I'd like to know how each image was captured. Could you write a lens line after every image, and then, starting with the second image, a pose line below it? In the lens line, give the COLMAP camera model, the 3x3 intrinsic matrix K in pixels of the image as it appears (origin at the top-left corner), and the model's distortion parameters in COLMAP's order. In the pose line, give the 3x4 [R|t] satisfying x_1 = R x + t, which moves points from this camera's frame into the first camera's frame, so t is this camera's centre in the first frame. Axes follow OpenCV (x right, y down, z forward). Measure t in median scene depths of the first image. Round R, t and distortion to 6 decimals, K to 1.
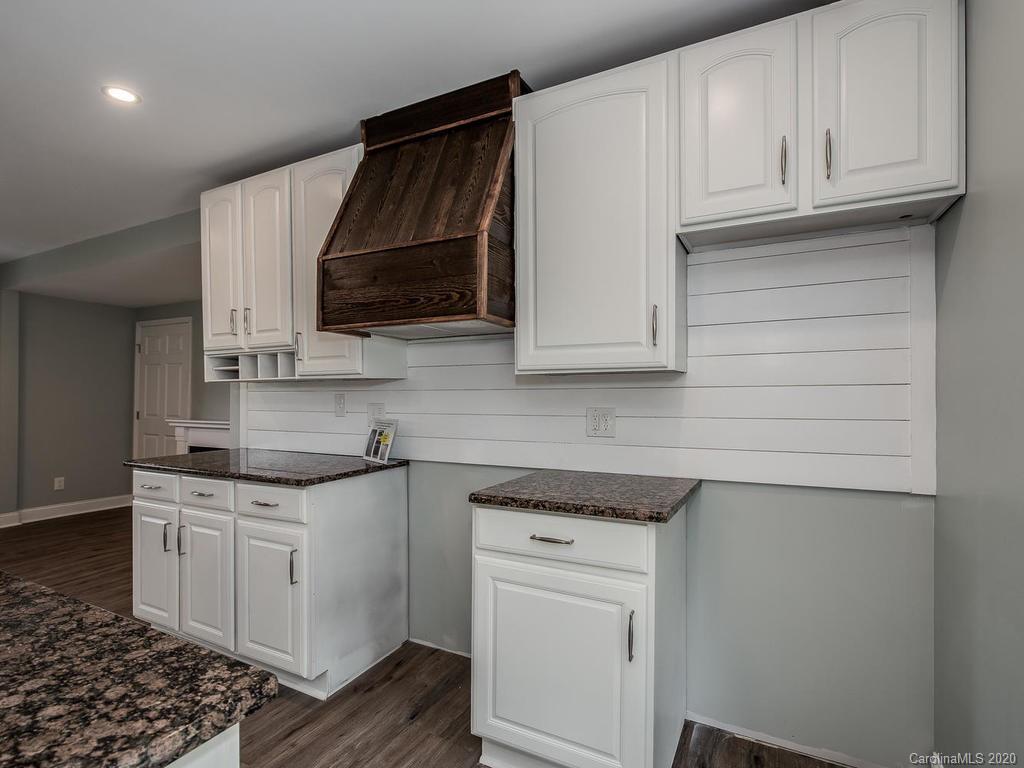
lens RADIAL K [[507.2, 0, 514.9], [0, 507.2, 393.4], [0, 0, 1]] dist [0.000321, -0.000174]
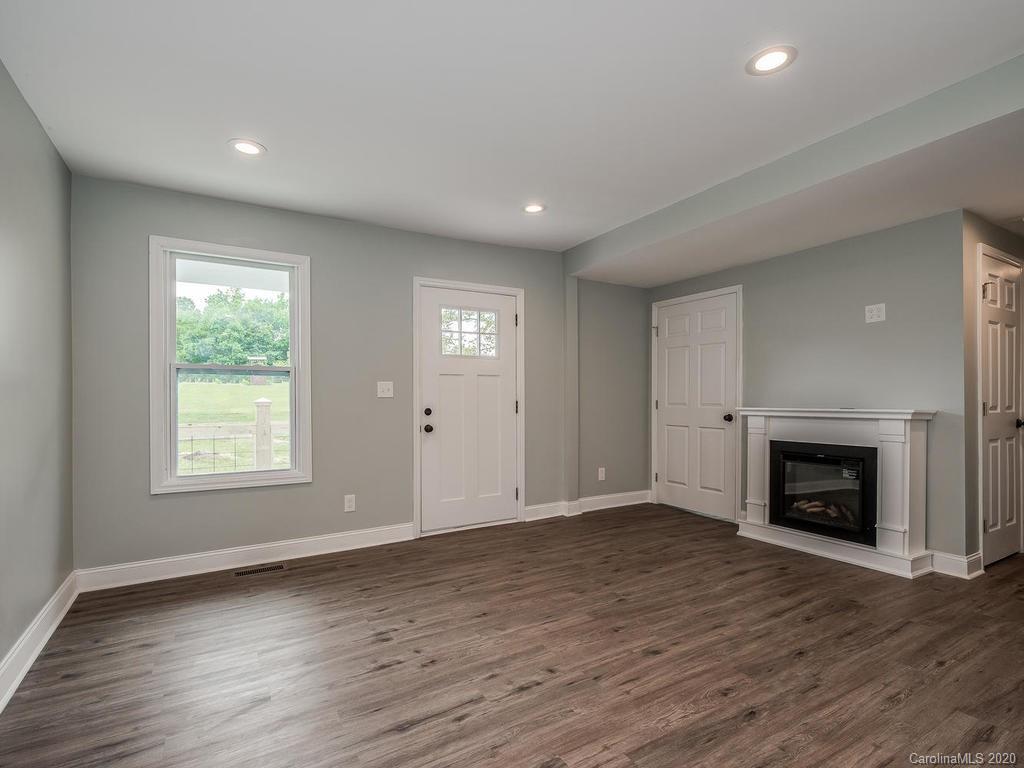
lens RADIAL K [[507.2, 0, 513.4], [0, 507.2, 387.0], [0, 0, 1]] dist [0.000321, -0.000174]
pose [[0.849420, -0.018259, -0.527401, -1.074363], [0.010441, 0.999787, -0.017798, 0.057806], [0.527614, 0.009611, 0.849430, 0.189575]]
